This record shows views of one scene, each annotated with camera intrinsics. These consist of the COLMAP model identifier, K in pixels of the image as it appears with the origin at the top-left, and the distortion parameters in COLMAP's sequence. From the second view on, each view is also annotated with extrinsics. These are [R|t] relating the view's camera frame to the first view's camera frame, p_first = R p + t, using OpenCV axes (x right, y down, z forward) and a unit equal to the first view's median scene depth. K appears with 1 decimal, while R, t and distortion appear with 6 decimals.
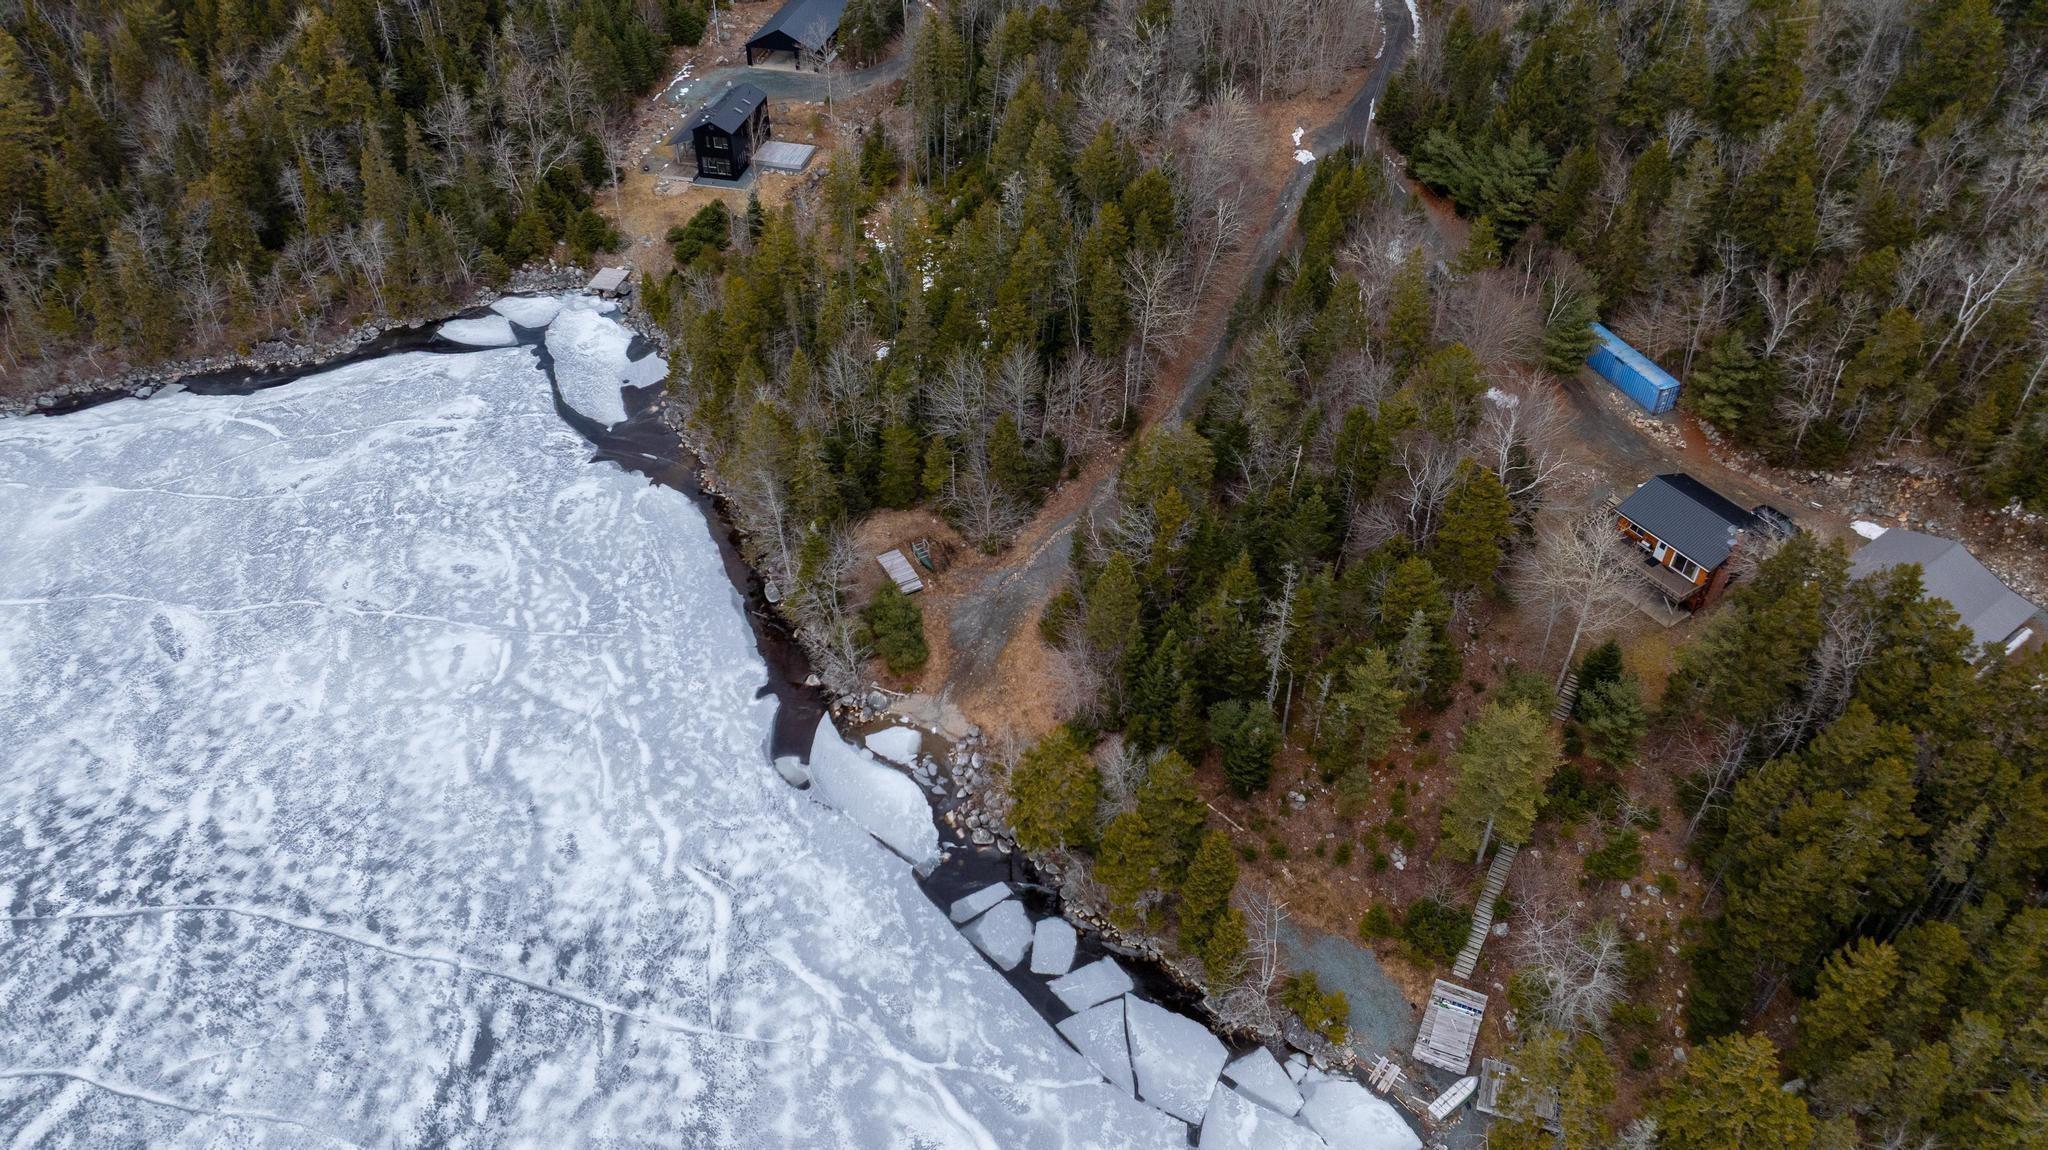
lens RADIAL K [[1474.5, 0, 1016.4], [0, 1474.5, 571.3], [0, 0, 1]] dist [-0.027521, 0.031785]
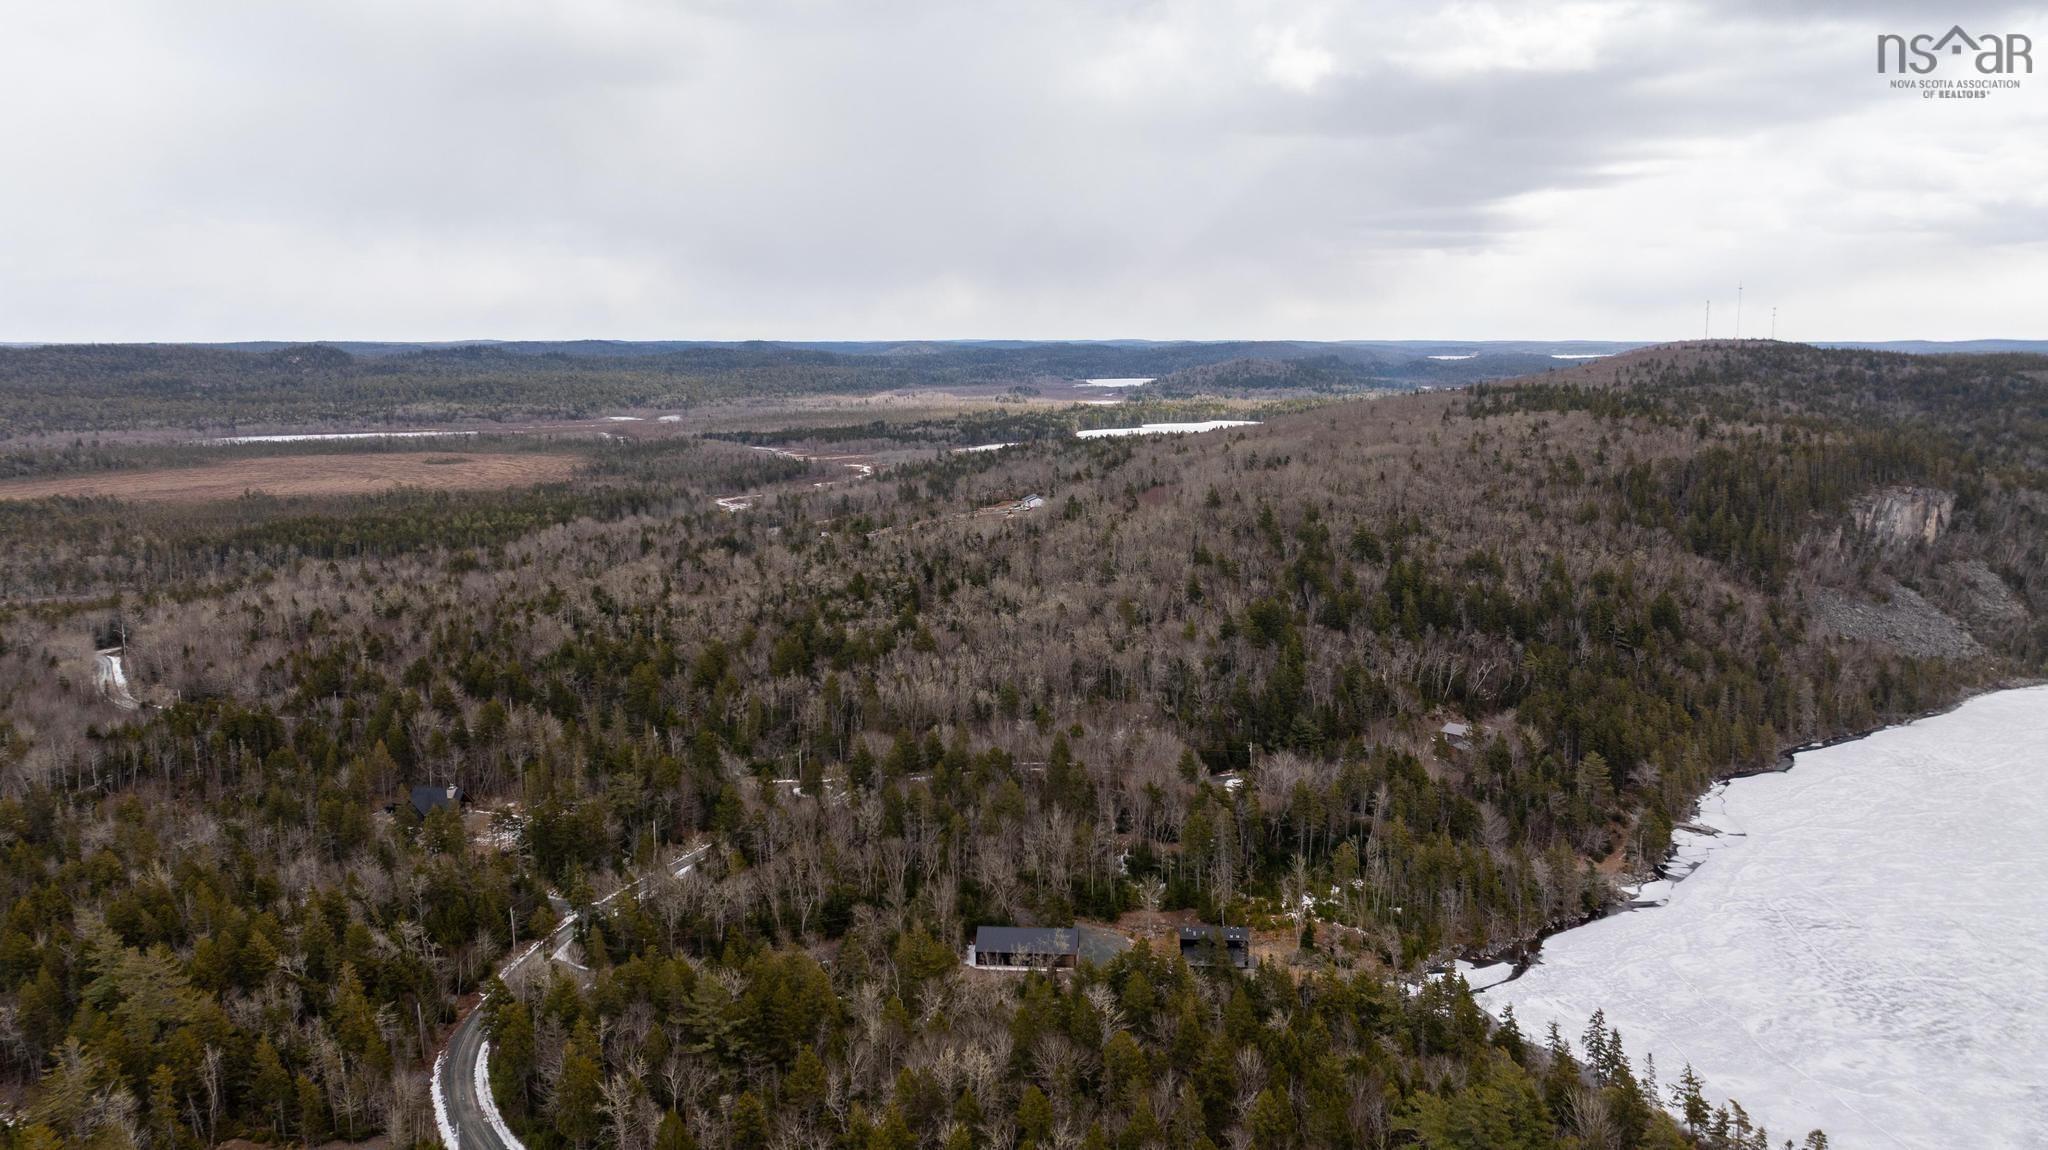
lens RADIAL K [[1474.5, 0, 1023.4], [0, 1474.5, 568.5], [0, 0, 1]] dist [-0.027521, 0.031785]
pose [[-0.149308, -0.163334, 0.975207, -2.729370], [0.638006, 0.737572, 0.221215, -1.820638], [-0.755417, 0.655218, -0.005917, 1.609747]]
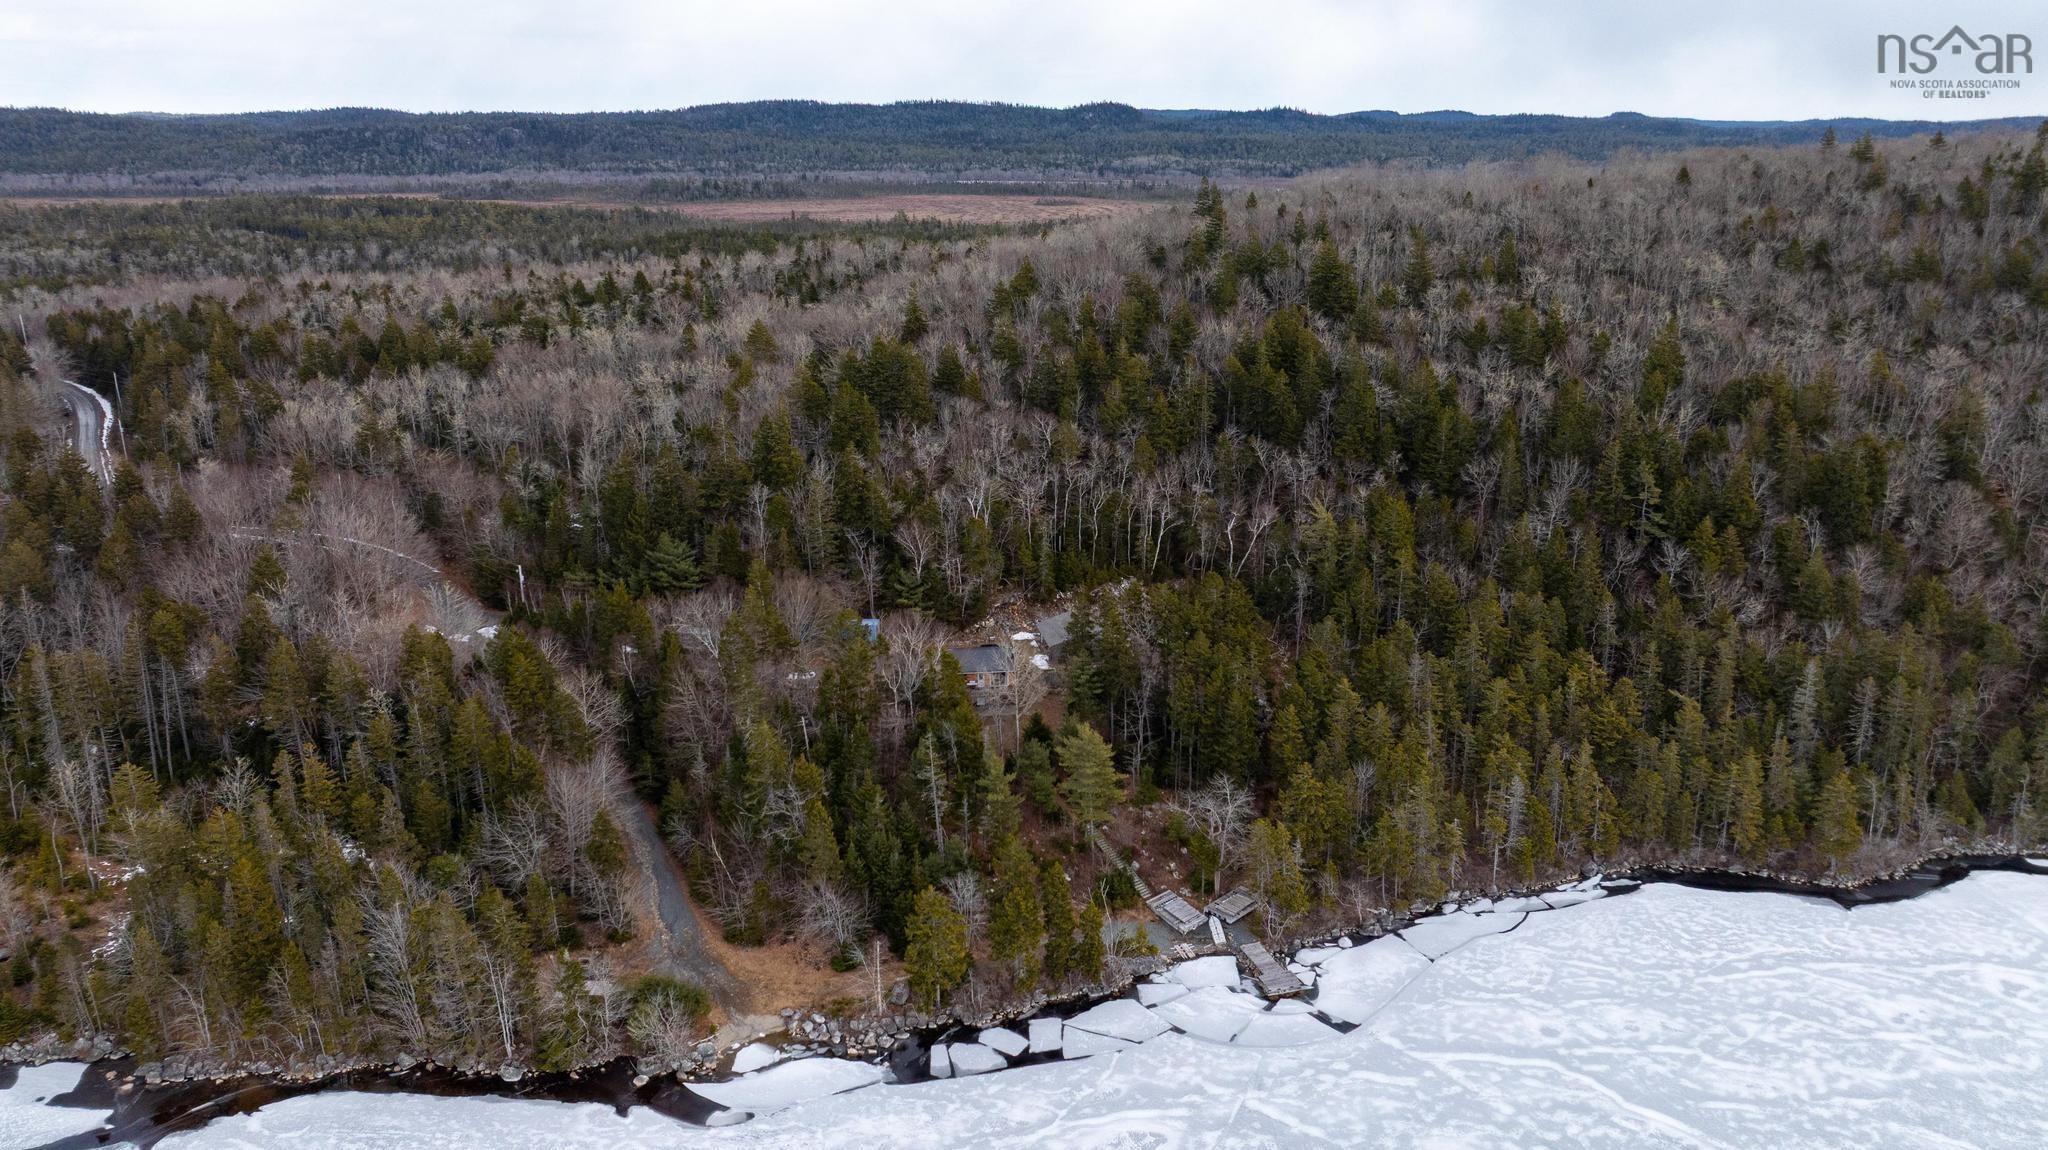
lens RADIAL K [[1474.5, 0, 1019.4], [0, 1474.5, 570.2], [0, 0, 1]] dist [-0.027521, 0.031785]
pose [[0.438891, -0.272583, 0.856197, -0.933687], [0.579930, 0.813770, -0.038199, -0.031190], [-0.686335, 0.513299, 0.515236, 0.078041]]
